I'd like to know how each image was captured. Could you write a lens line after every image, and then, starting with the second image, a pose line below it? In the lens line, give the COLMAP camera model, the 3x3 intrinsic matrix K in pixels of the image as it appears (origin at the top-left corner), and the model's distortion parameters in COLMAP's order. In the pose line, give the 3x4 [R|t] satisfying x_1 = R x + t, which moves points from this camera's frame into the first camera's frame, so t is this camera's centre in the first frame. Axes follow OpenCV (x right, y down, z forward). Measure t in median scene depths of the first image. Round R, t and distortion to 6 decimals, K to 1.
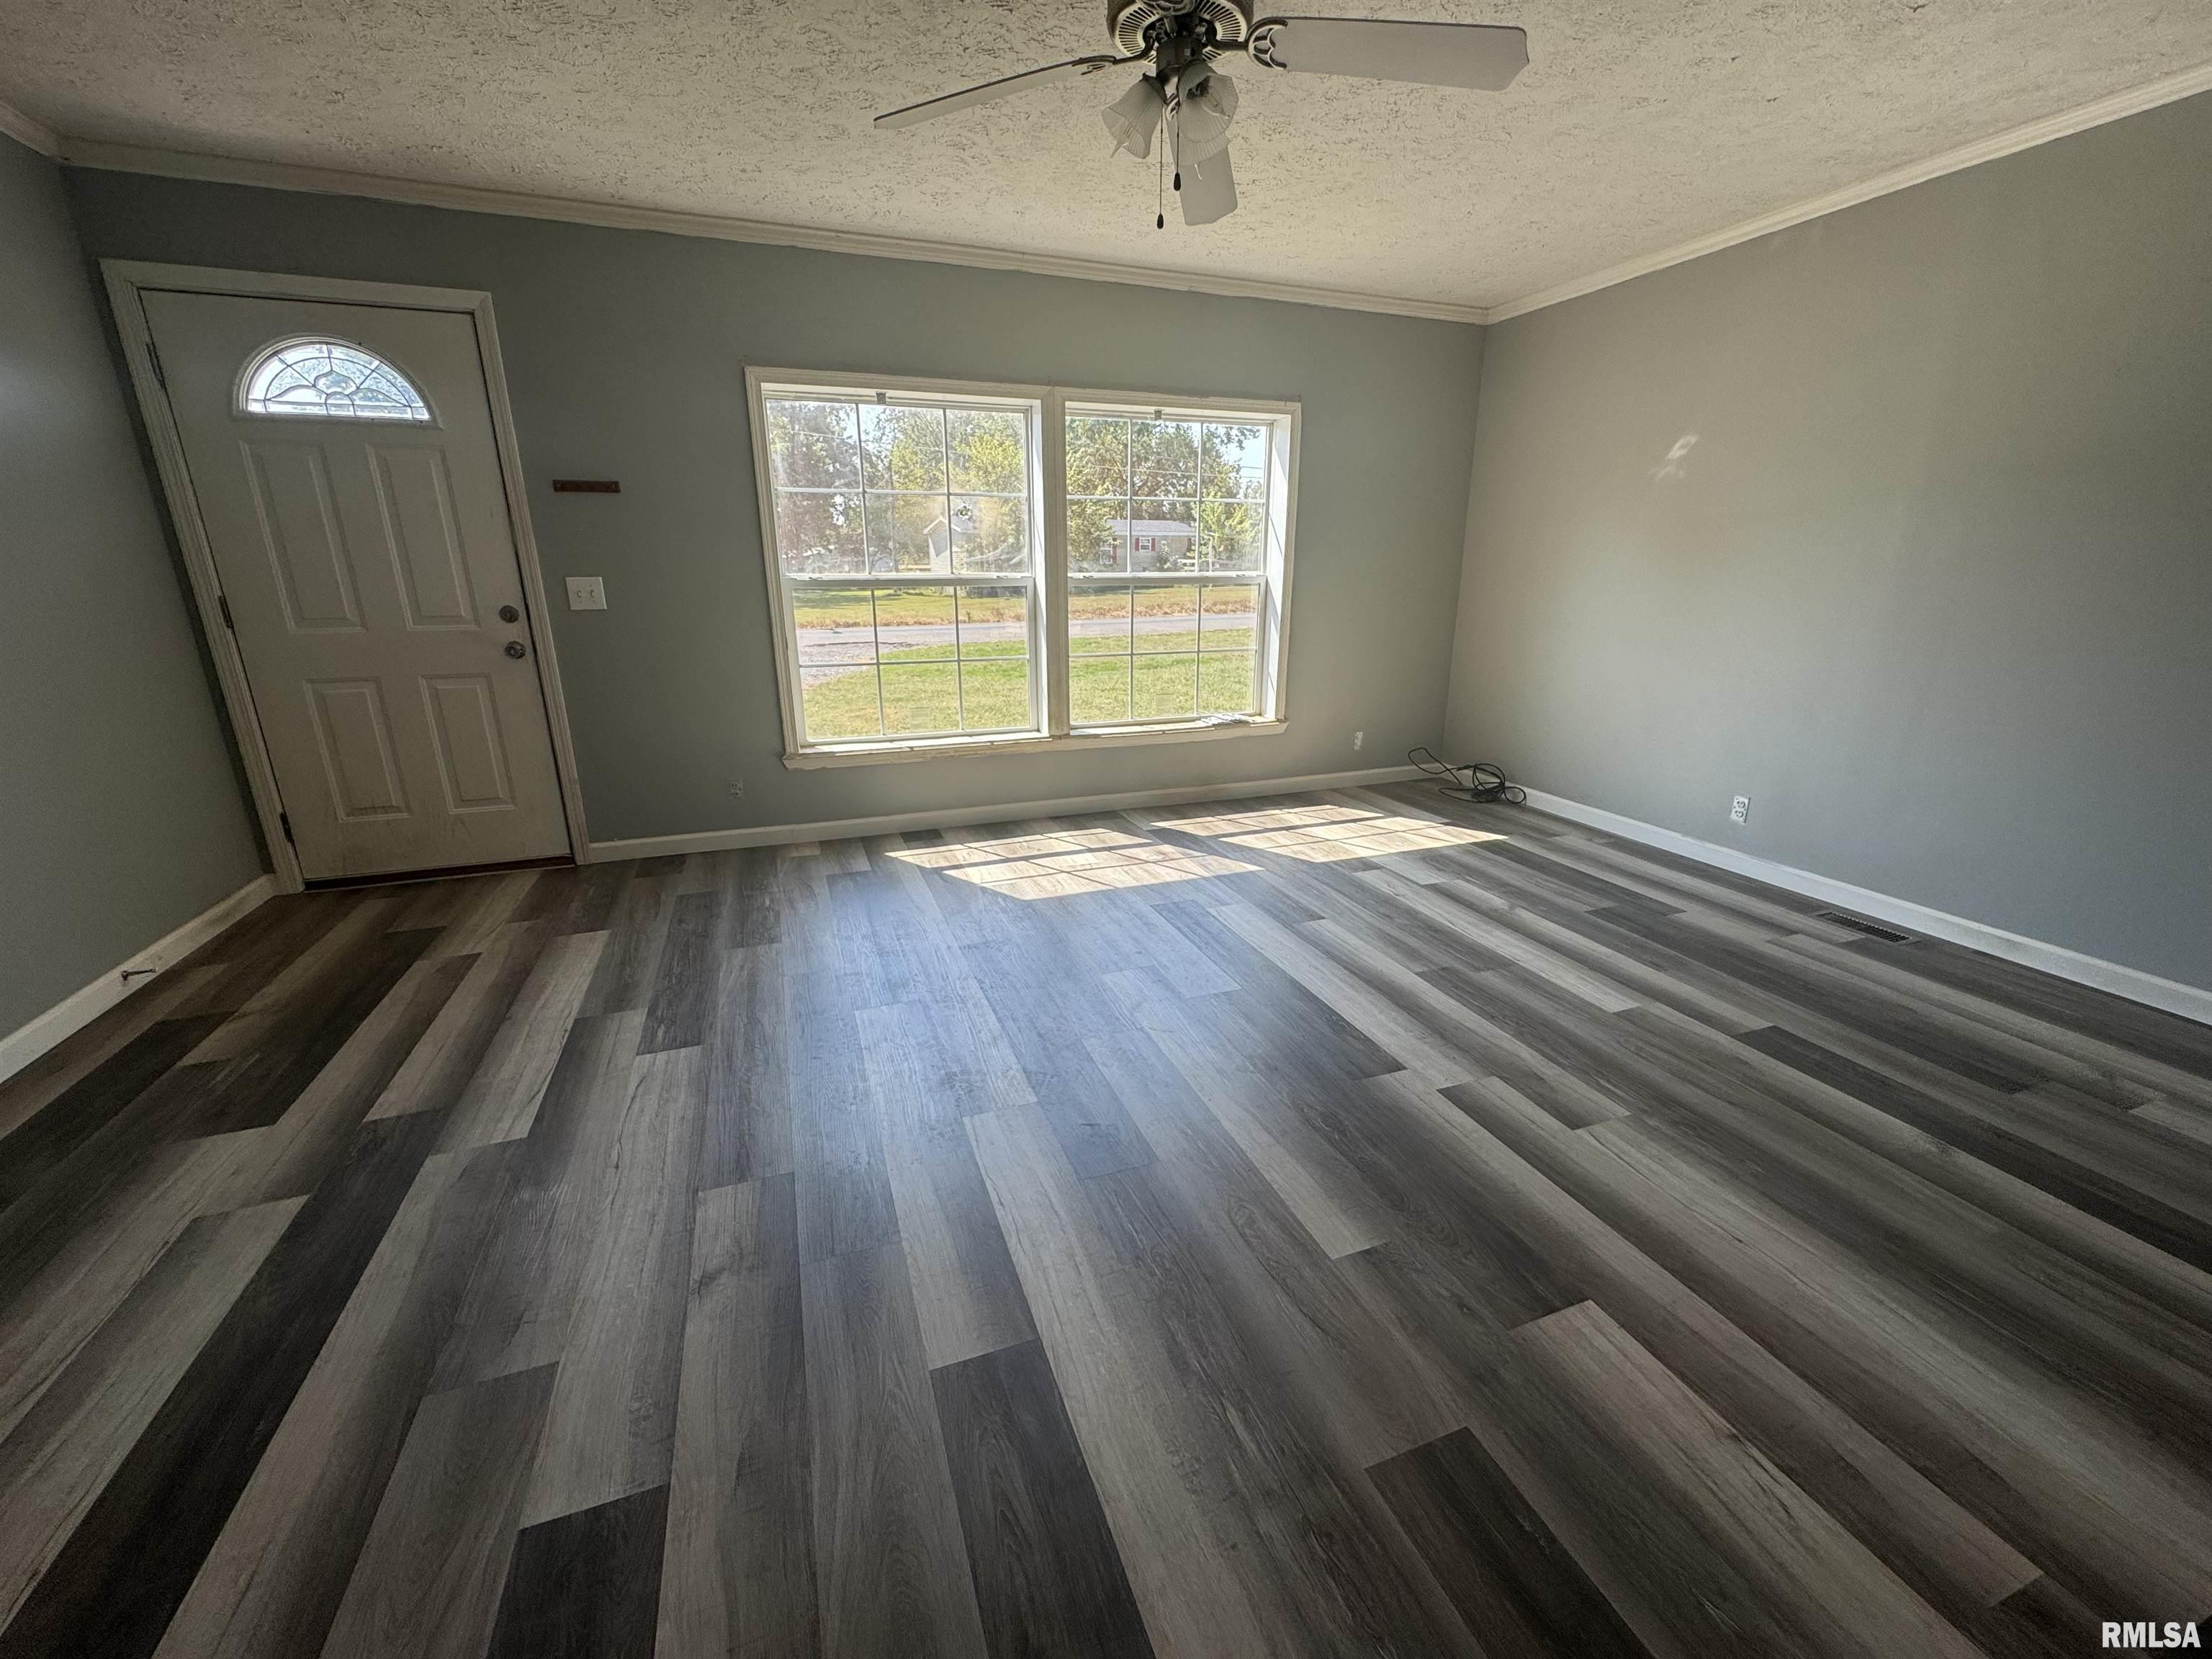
lens RADIAL K [[878.3, 0, 1099.0], [0, 878.3, 825.2], [0, 0, 1]] dist [-0.000389, -0.000058]
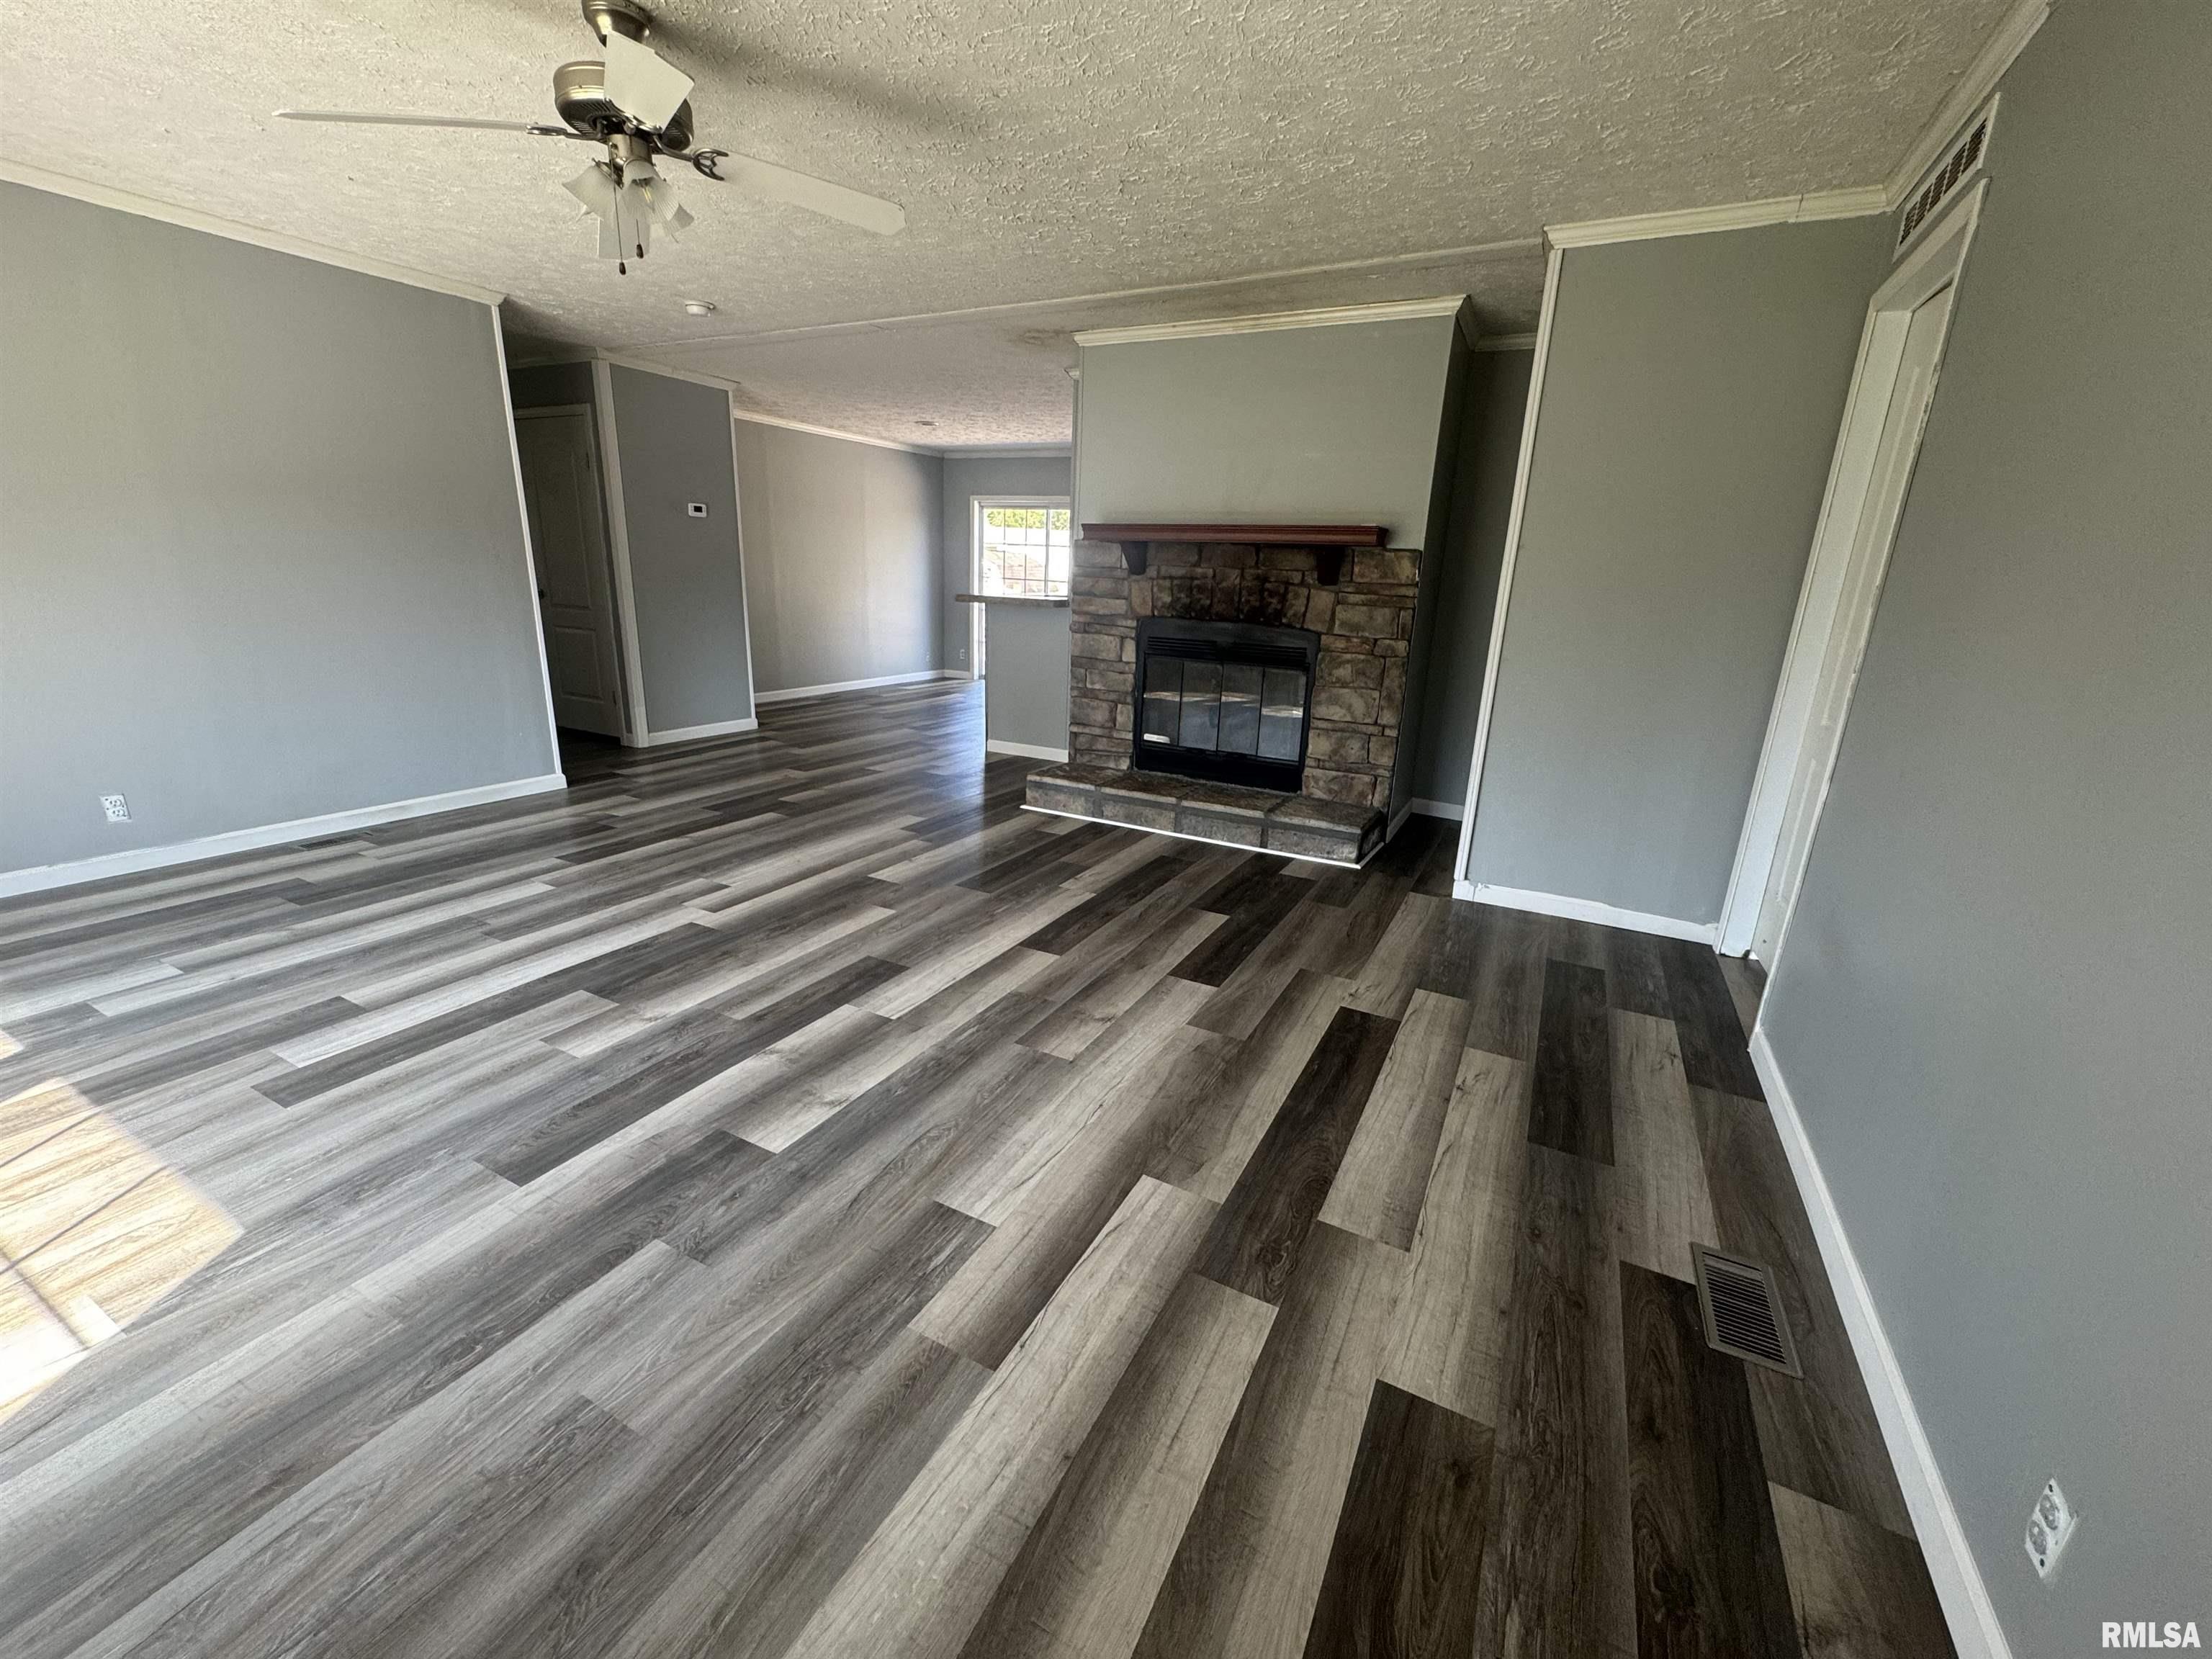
lens RADIAL K [[878.3, 0, 1099.0], [0, 878.3, 825.2], [0, 0, 1]] dist [-0.000389, -0.000058]
pose [[-0.661575, -0.229771, 0.713810, -0.939762], [0.185455, 0.872196, 0.452638, -0.336960], [-0.726585, 0.431834, -0.534410, 1.063364]]
